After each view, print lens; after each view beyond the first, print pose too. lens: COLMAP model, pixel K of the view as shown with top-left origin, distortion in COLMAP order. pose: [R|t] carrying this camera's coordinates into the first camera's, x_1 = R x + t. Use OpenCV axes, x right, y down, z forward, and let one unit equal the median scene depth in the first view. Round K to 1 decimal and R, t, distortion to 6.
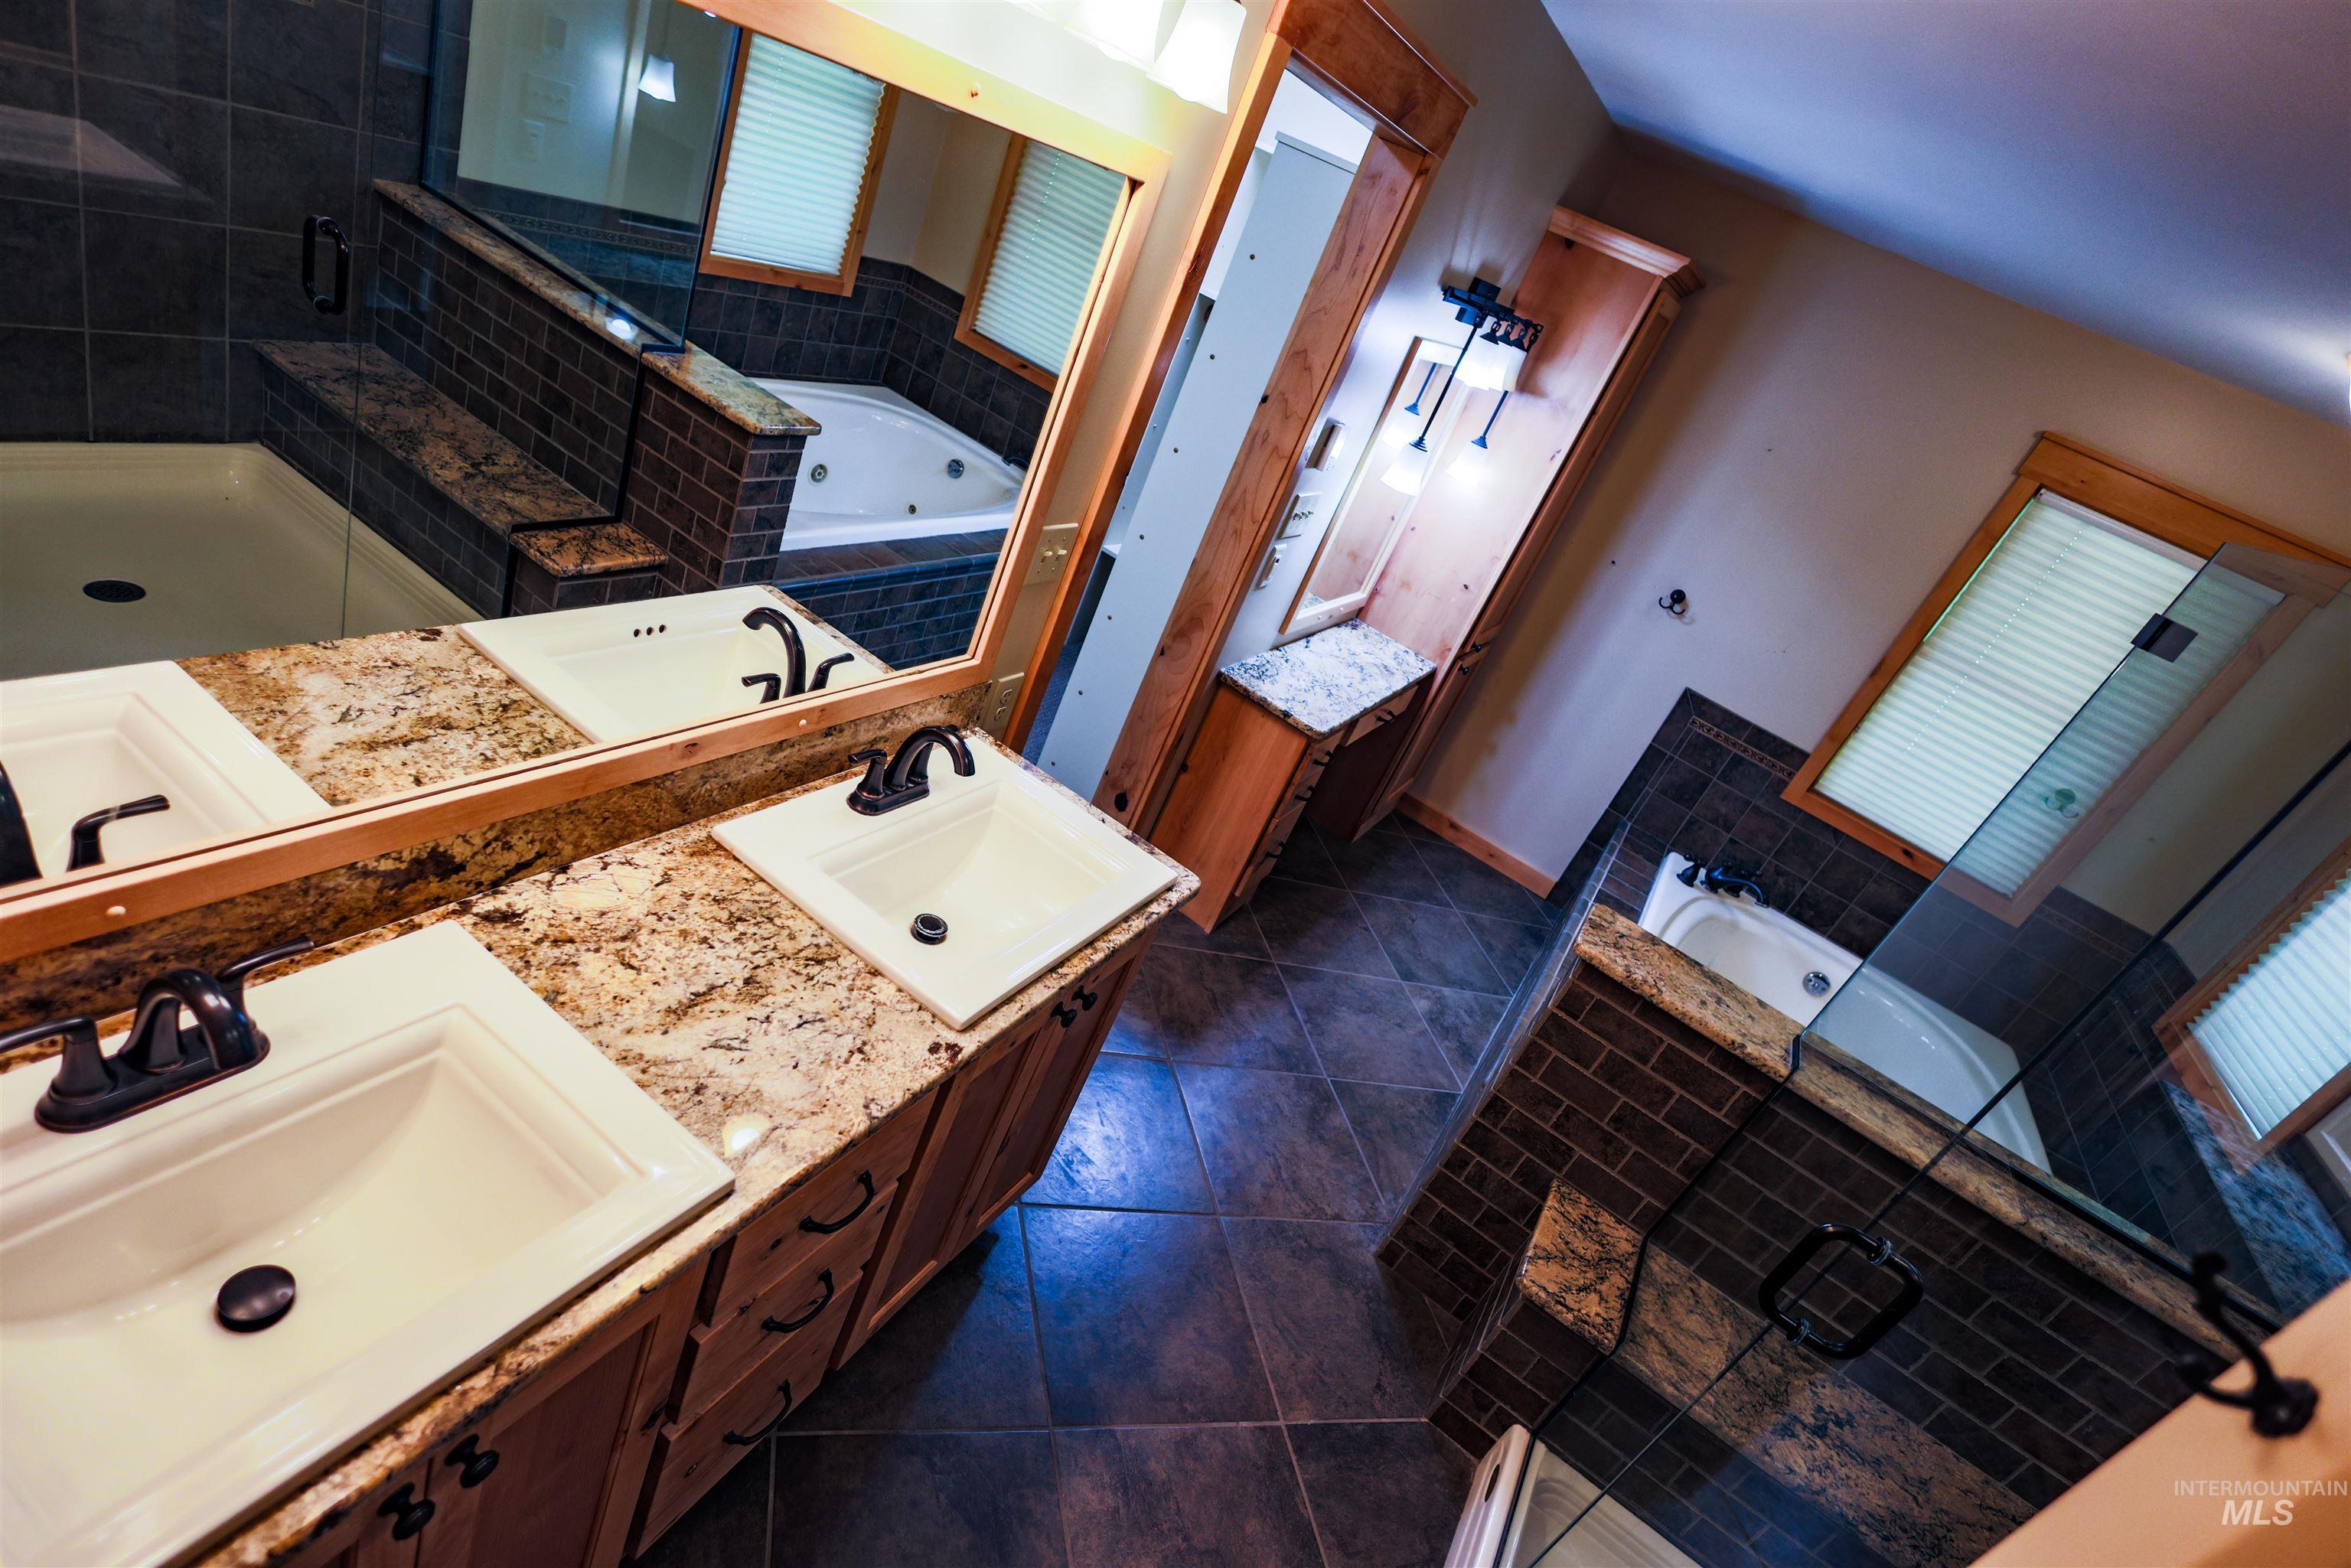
lens RADIAL K [[1150.0, 0, 1180.3], [0, 1150.0, 777.3], [0, 0, 1]] dist [0.002352, -0.000424]
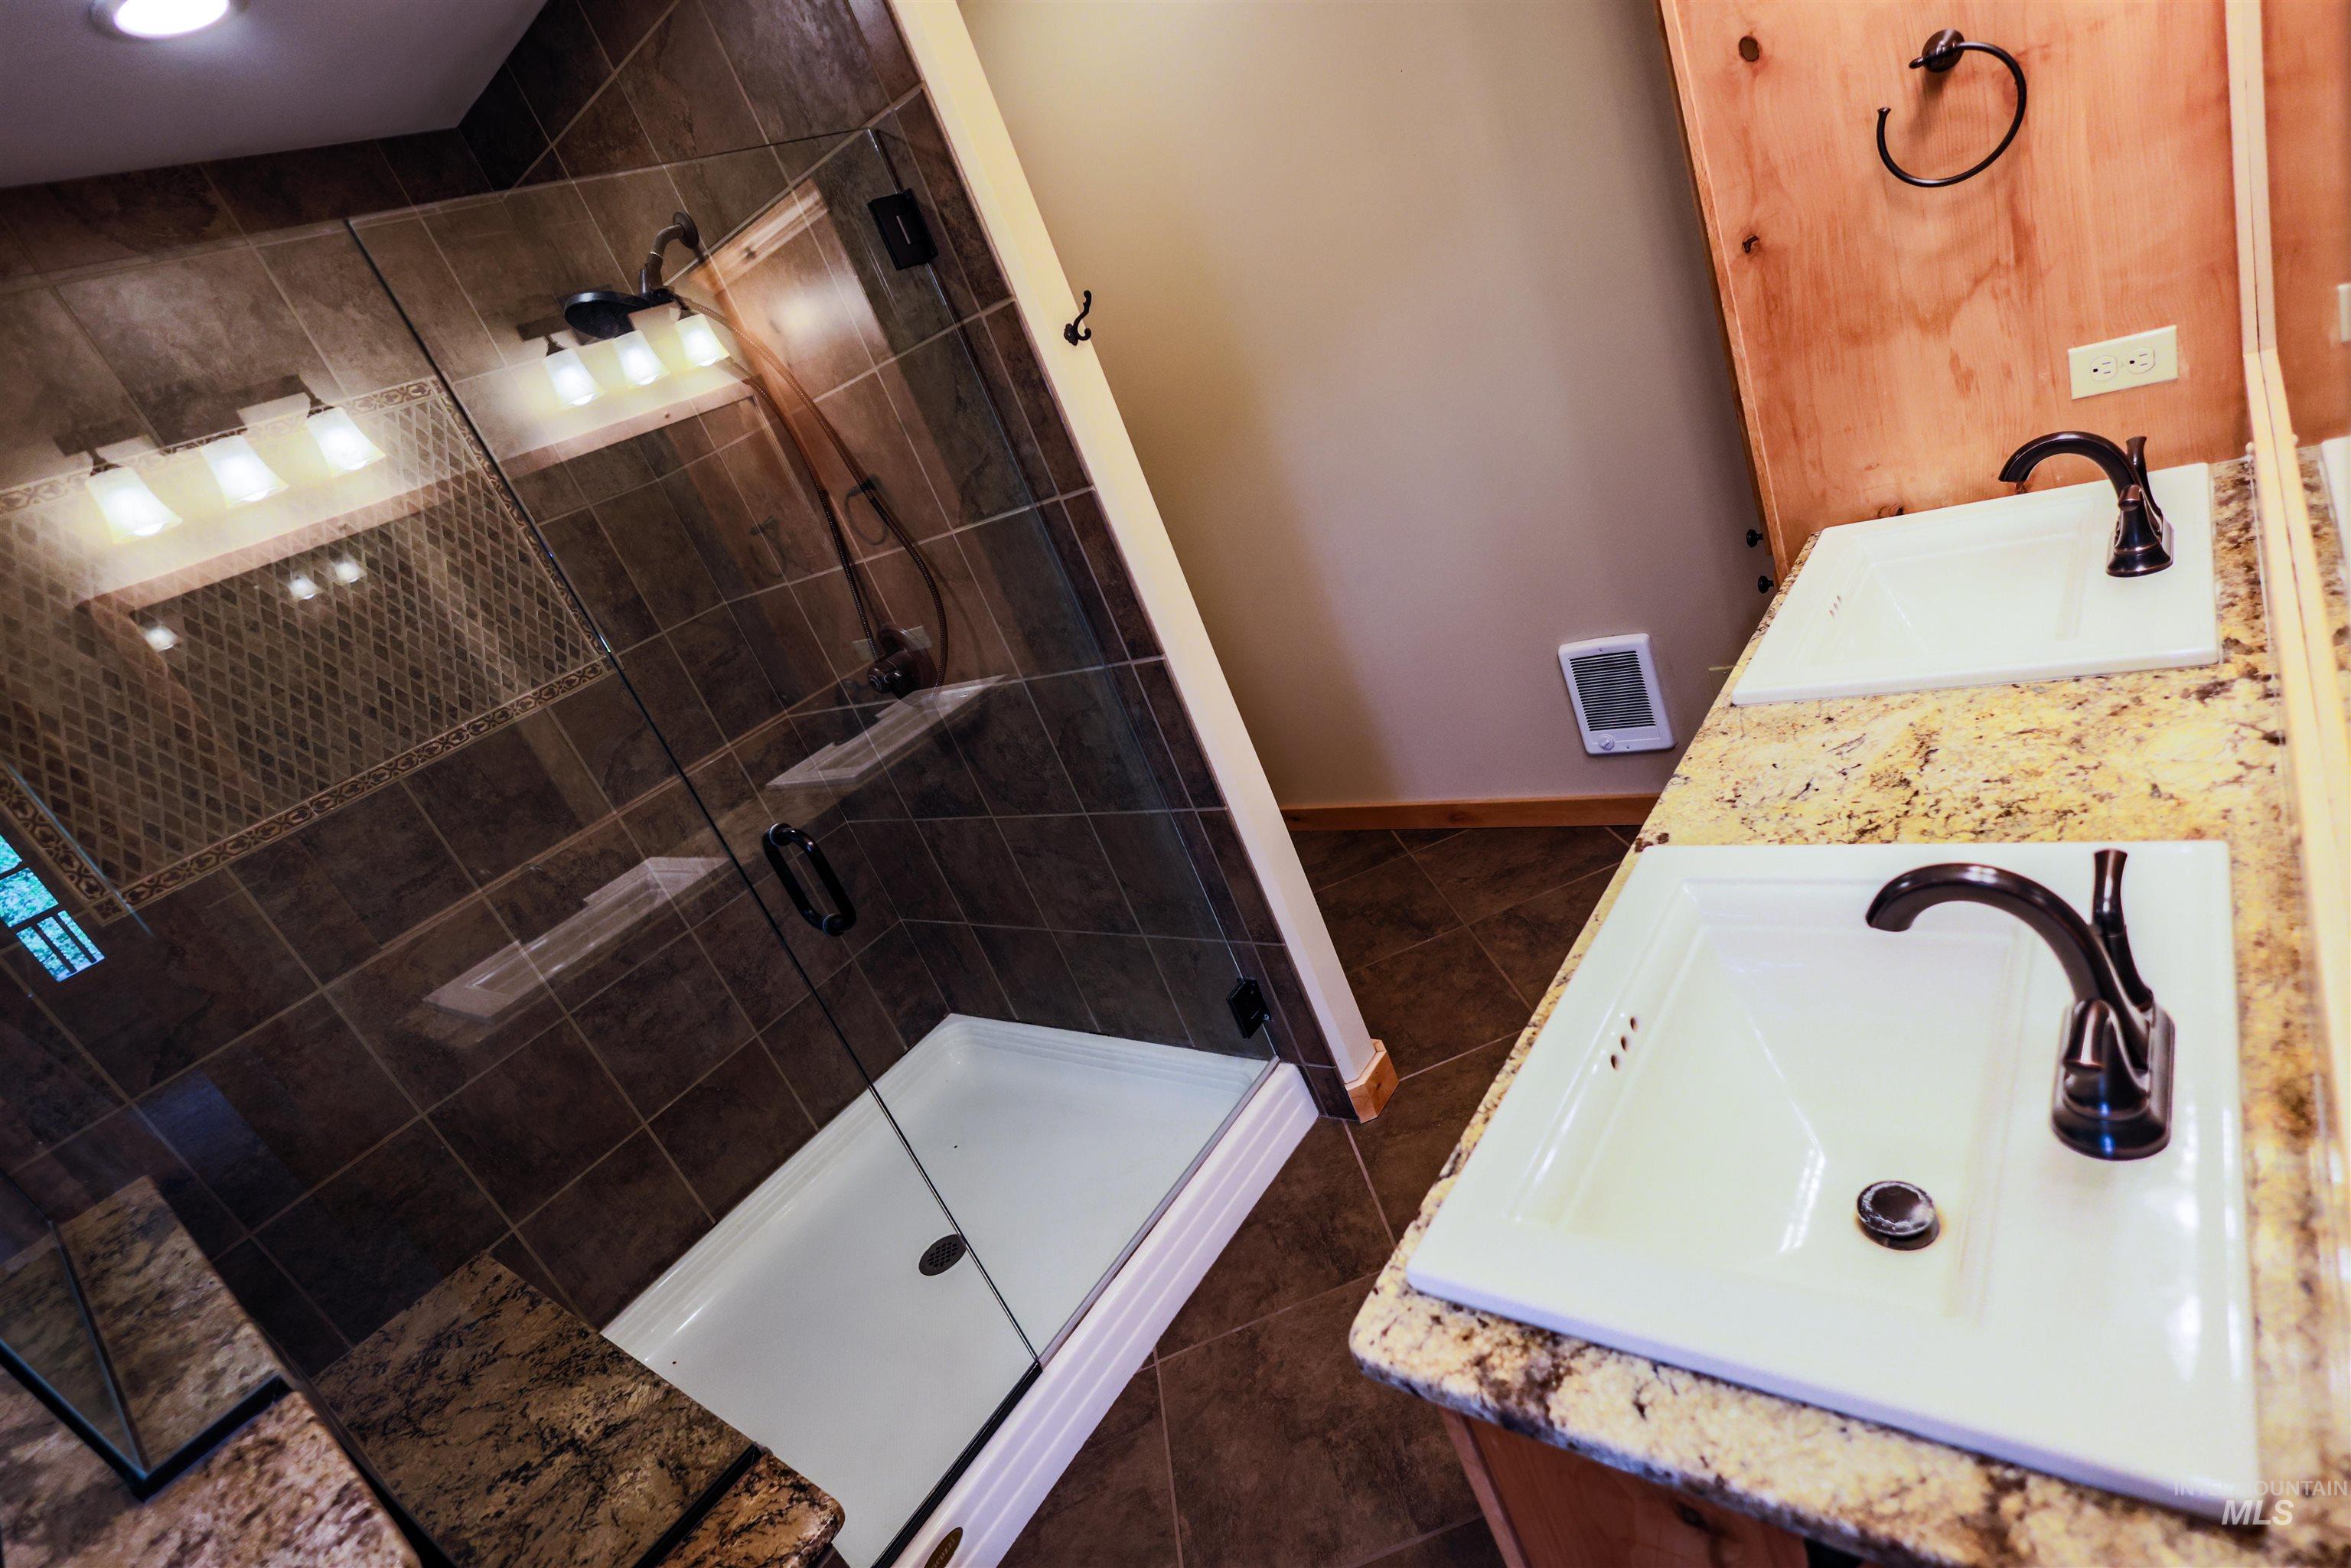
lens RADIAL K [[1150.0, 0, 1190.5], [0, 1150.0, 791.3], [0, 0, 1]] dist [0.002352, -0.000424]
pose [[-0.993251, -0.049443, 0.104919, 0.035570], [0.054784, 0.597326, 0.800125, -0.319624], [-0.102231, 0.800473, -0.590586, 0.947691]]
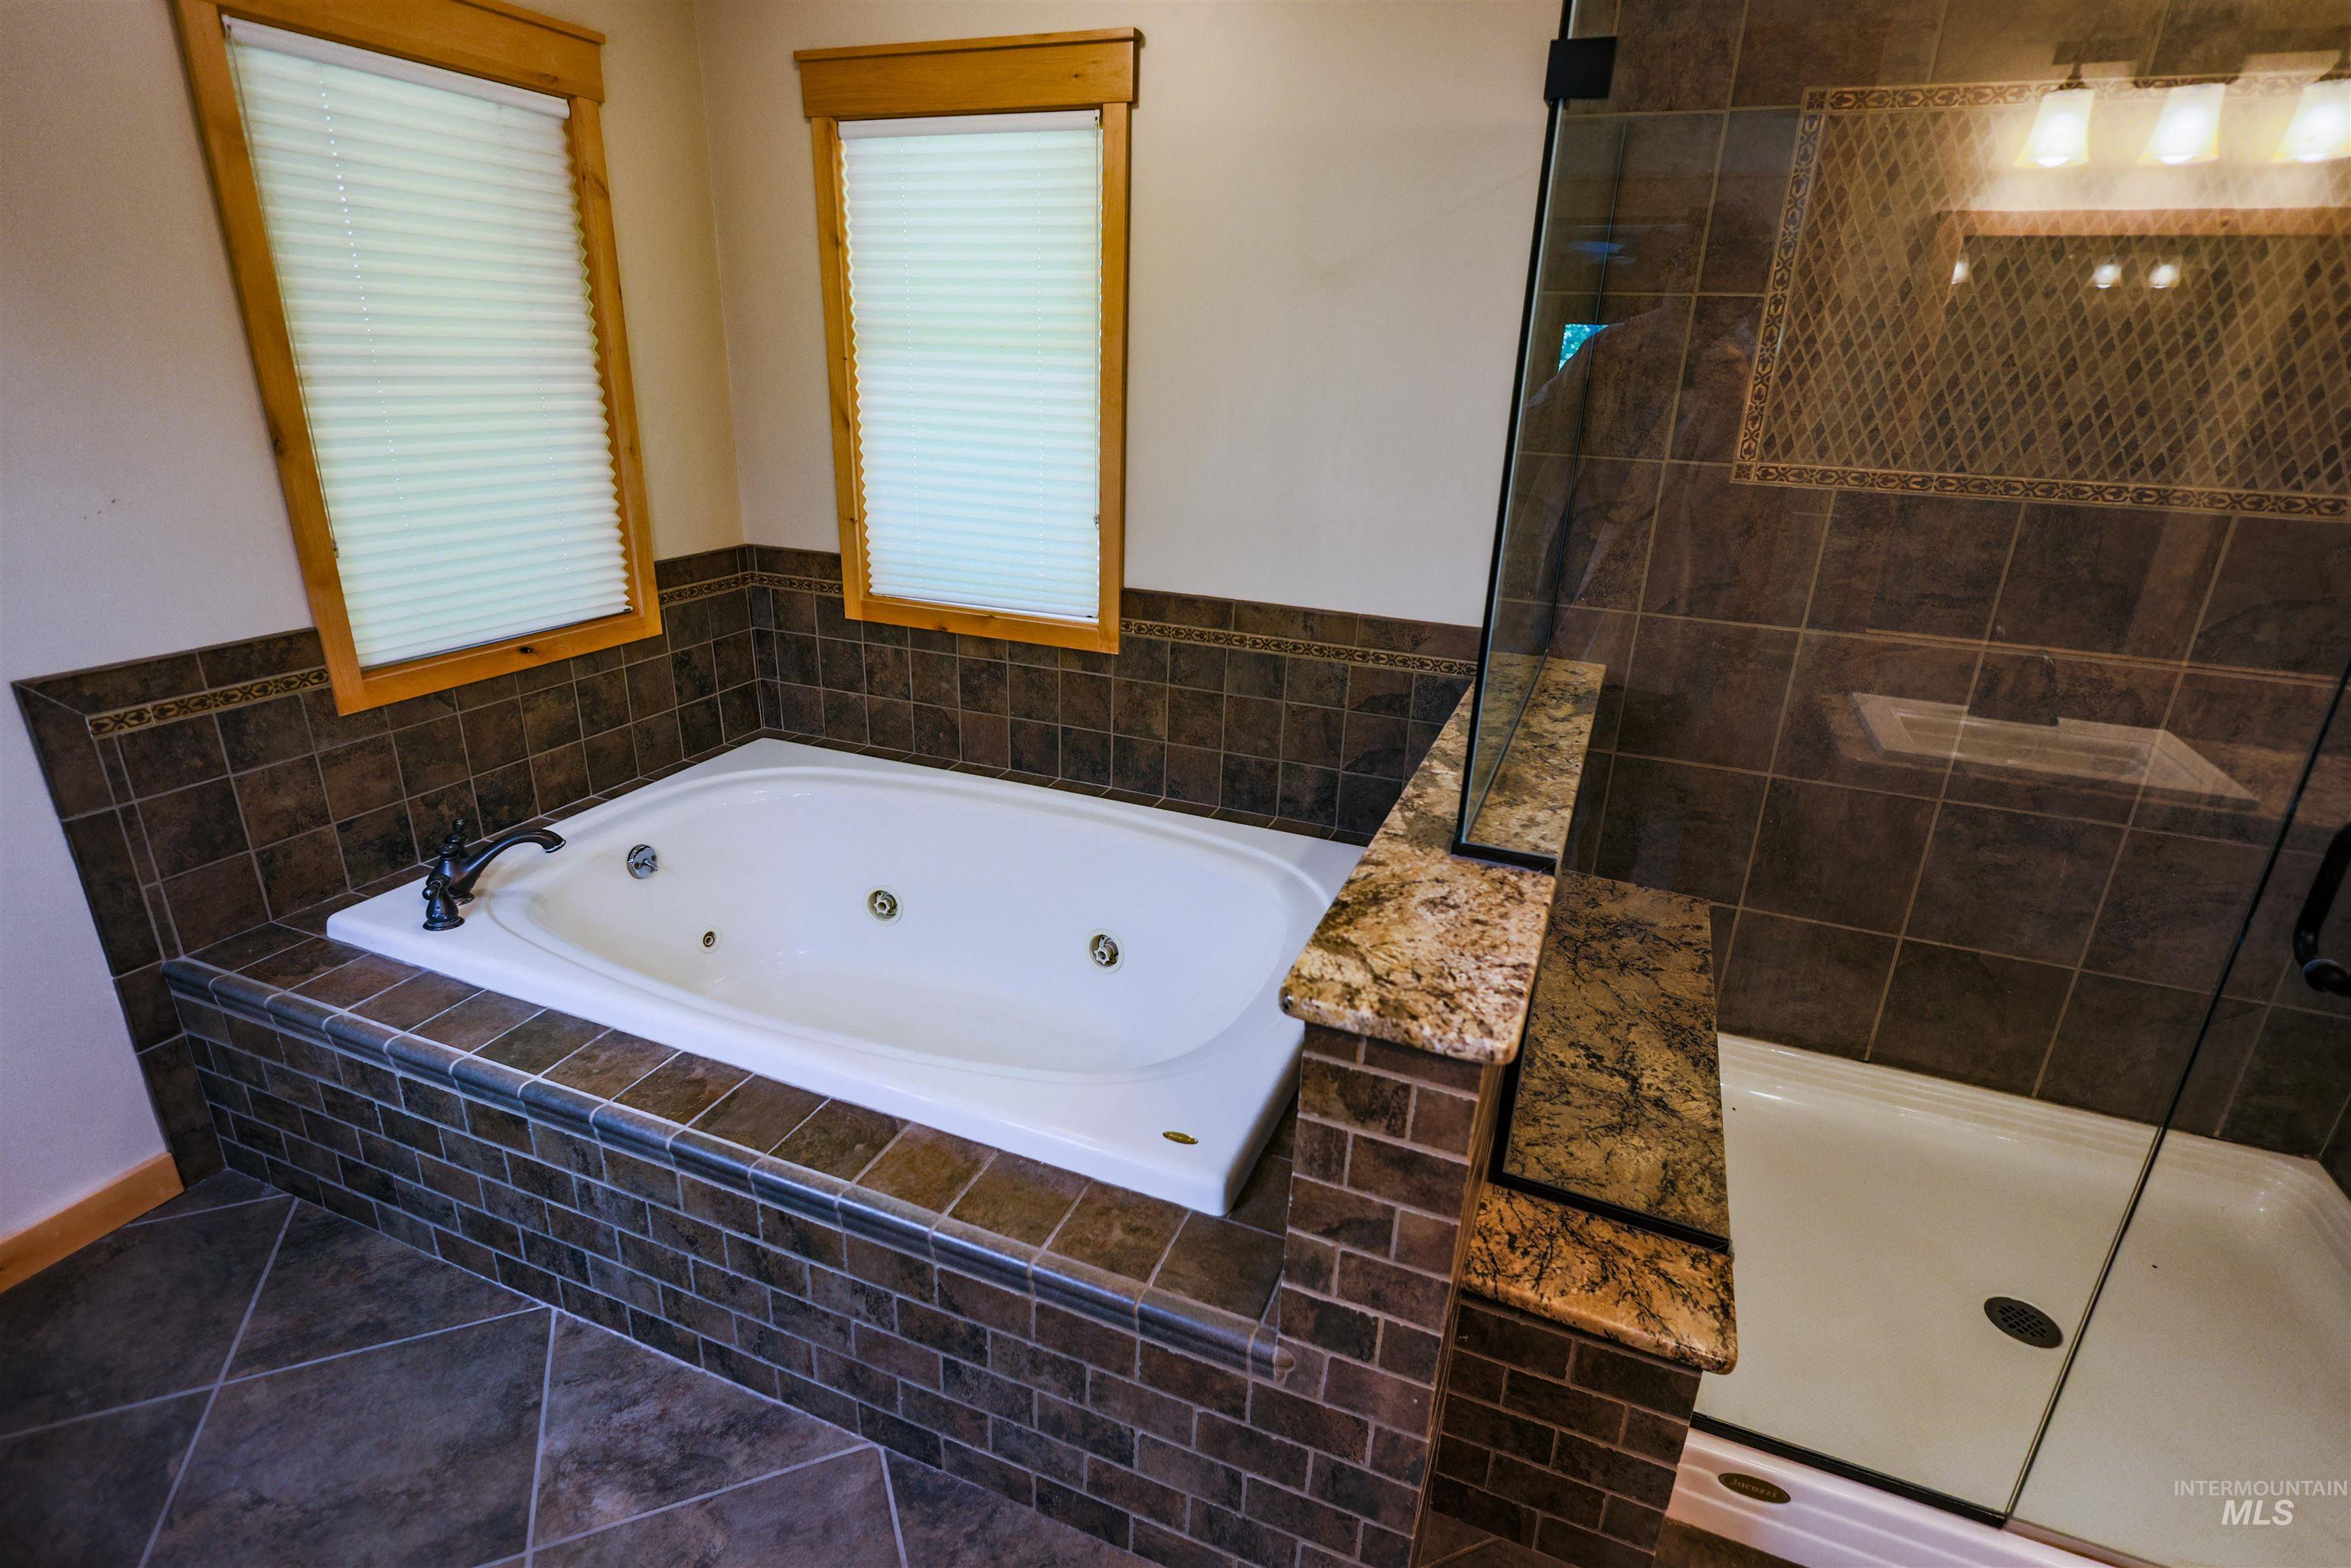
lens RADIAL K [[1150.0, 0, 1175.0], [0, 1150.0, 778.0], [0, 0, 1]] dist [0.002352, -0.000424]
pose [[-0.116465, -0.671959, 0.731373, 0.071906], [0.398320, 0.642969, 0.654165, -0.302881], [-0.909822, 0.367508, 0.192772, 0.946997]]
